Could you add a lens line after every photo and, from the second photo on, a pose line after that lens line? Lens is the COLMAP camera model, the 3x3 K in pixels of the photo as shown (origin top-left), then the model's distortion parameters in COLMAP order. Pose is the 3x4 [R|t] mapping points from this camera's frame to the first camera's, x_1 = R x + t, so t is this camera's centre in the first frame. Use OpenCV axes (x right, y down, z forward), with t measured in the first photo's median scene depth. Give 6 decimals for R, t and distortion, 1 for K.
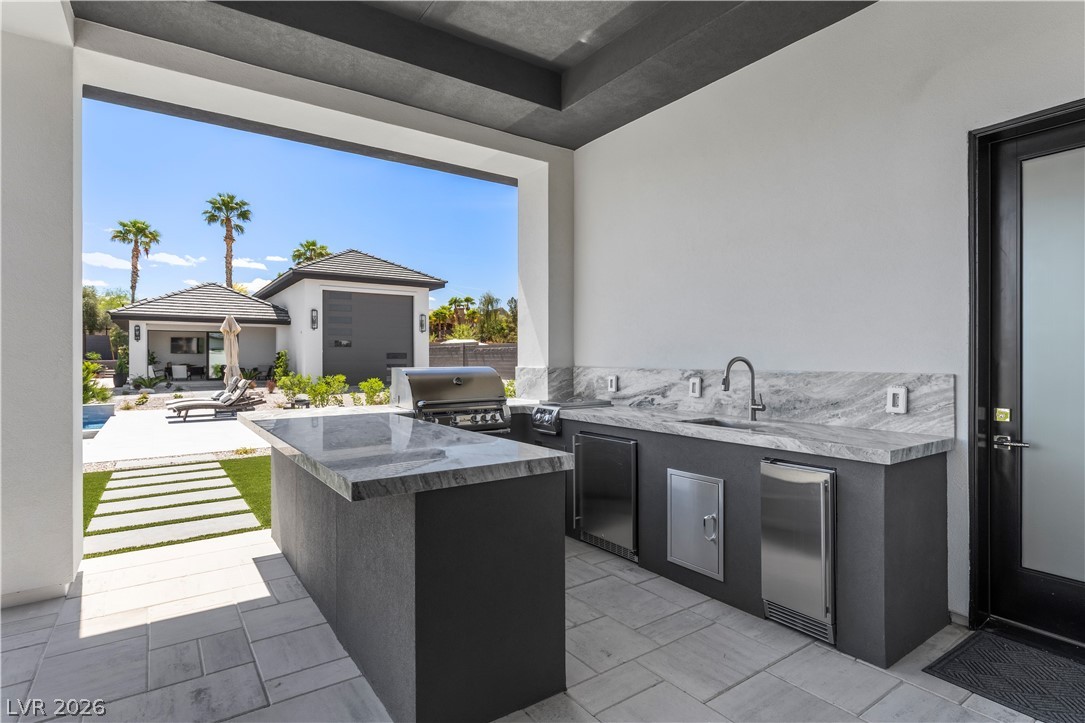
lens RADIAL K [[557.0, 0, 565.6], [0, 557.0, 355.3], [0, 0, 1]] dist [0.001137, -0.001291]
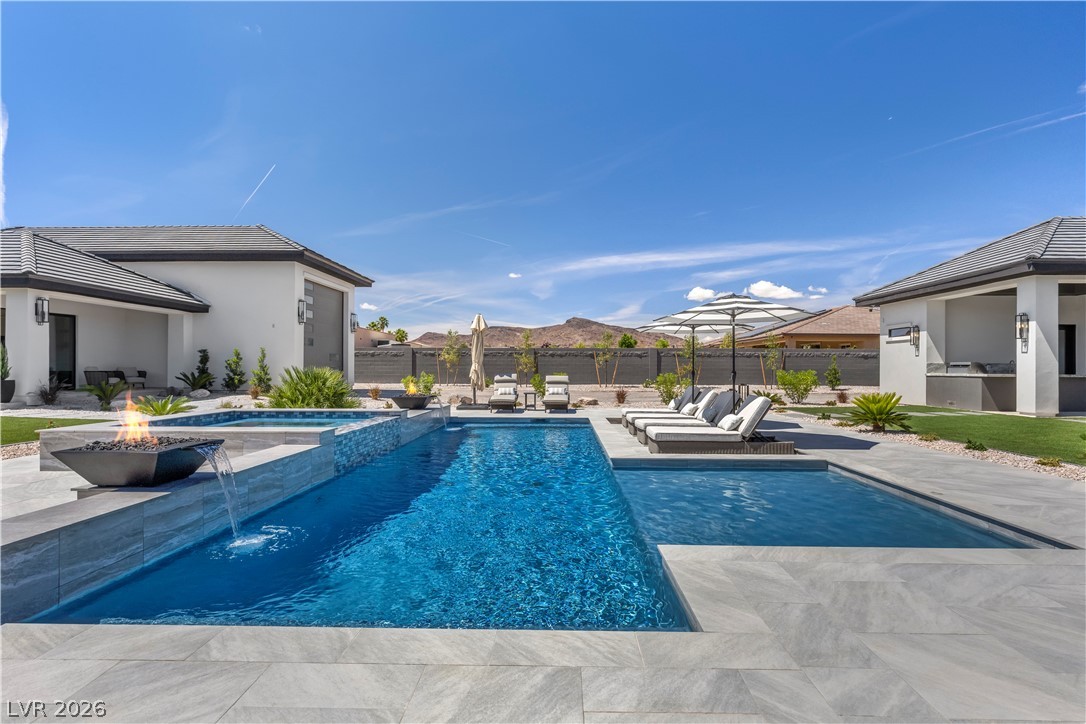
lens RADIAL K [[557.5, 0, 548.2], [0, 557.5, 365.6], [0, 0, 1]] dist [0.001137, -0.001291]
pose [[0.619616, 0.006676, 0.784877, -0.791339], [-0.010099, 0.999949, -0.000533, 0.012125], [-0.784840, -0.007596, 0.619652, 0.161648]]
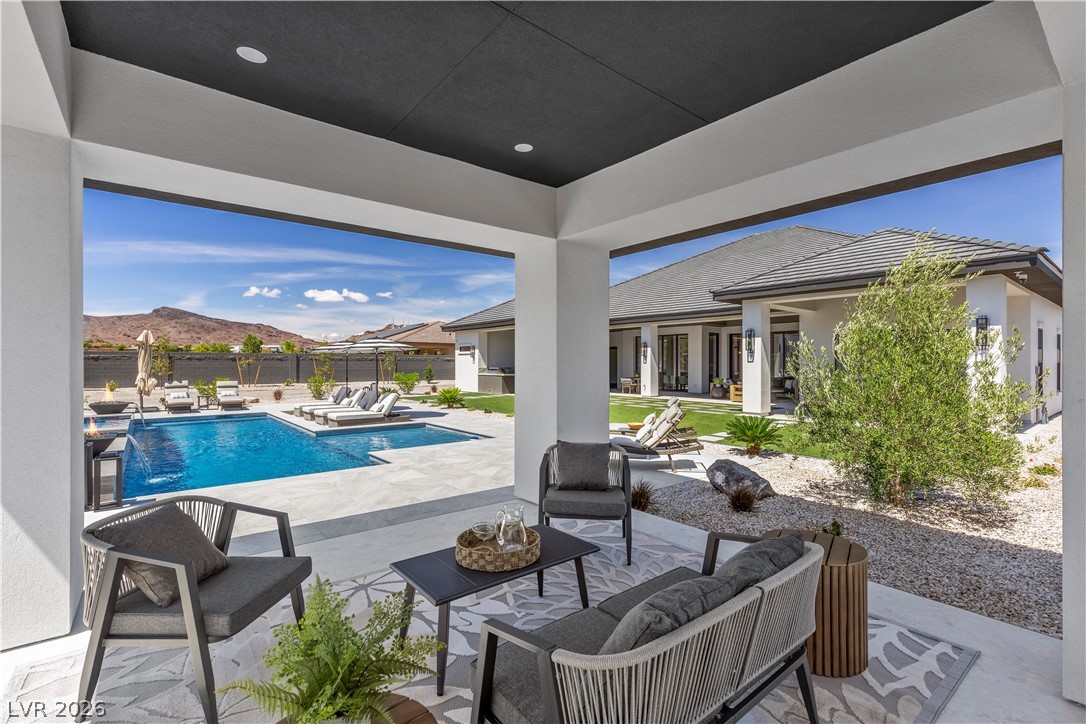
lens RADIAL K [[489.3, 0, 552.9], [0, 489.3, 362.2], [0, 0, 1]] dist [-0.000942, 0.000807]
pose [[-0.050633, 0.002736, 0.998714, -1.003217], [-0.007887, 0.999964, -0.003139, -0.004682], [-0.998686, -0.008036, -0.050610, 0.117866]]
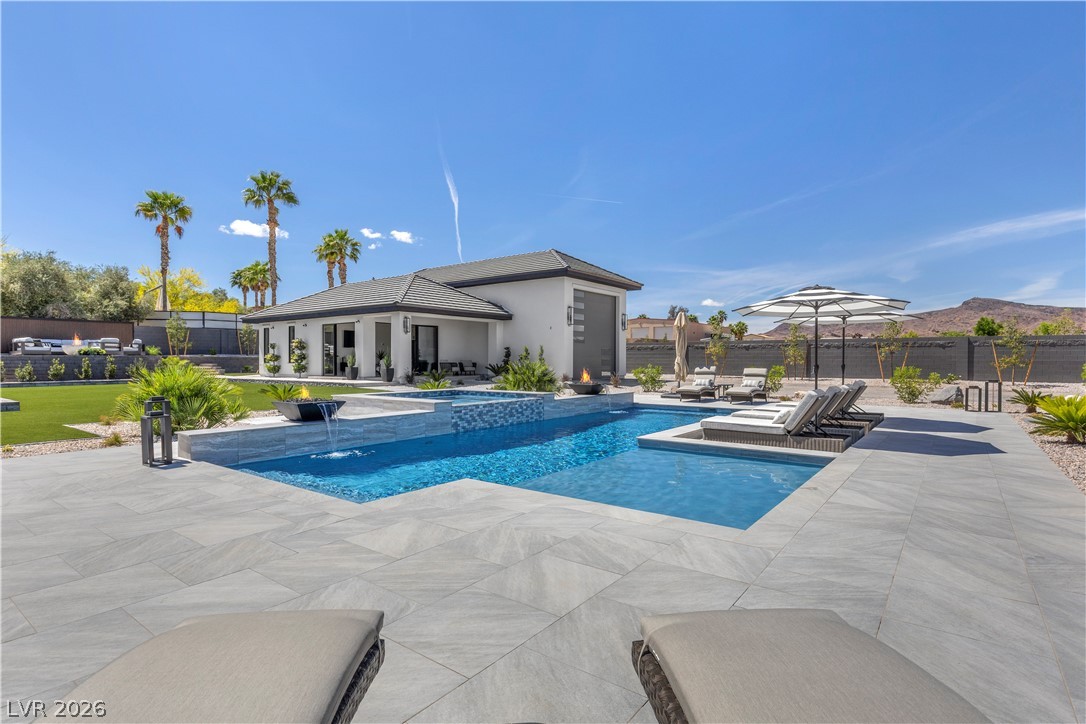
lens RADIAL K [[538.0, 0, 556.5], [0, 538.0, 372.1], [0, 0, 1]] dist [0.011468, -0.000840]
pose [[0.957890, -0.004012, 0.287108, -0.690987], [-0.005267, 0.999489, 0.031540, 0.009089], [-0.287087, -0.031724, 0.957379, 0.019084]]
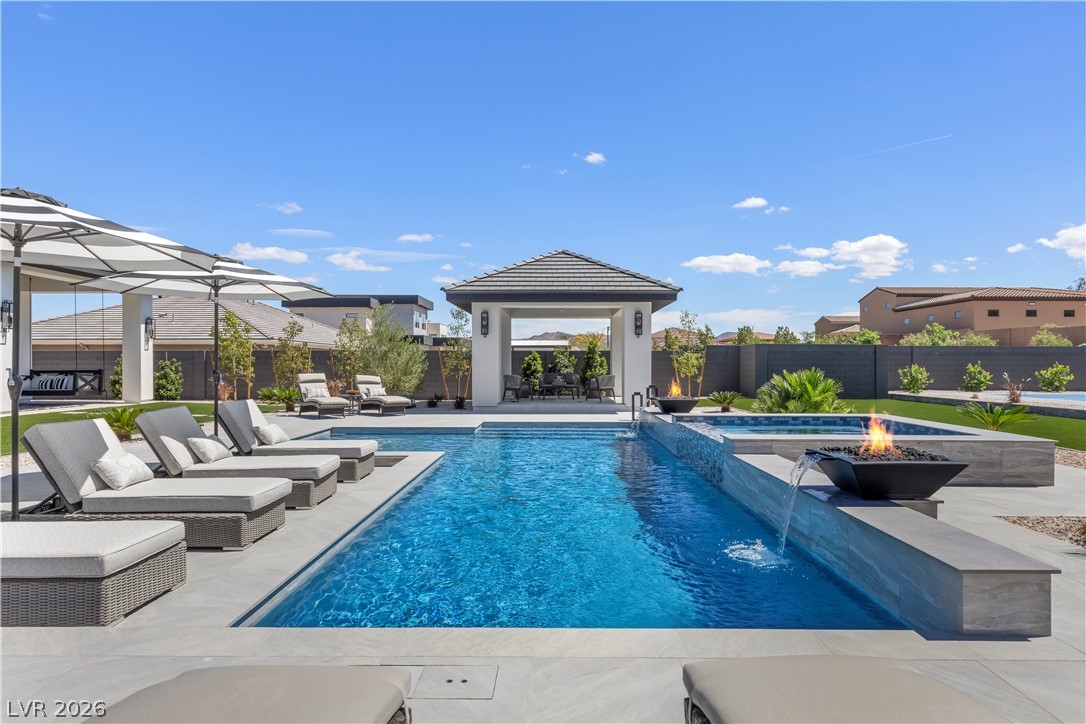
lens RADIAL K [[651.2, 0, 561.2], [0, 651.2, 351.9], [0, 0, 1]] dist [0.008134, 0.001715]
pose [[-0.594664, -0.012504, -0.803877, -0.315742], [0.006134, 0.999779, -0.020089, 0.011908], [0.803951, -0.016878, -0.594456, 0.559706]]
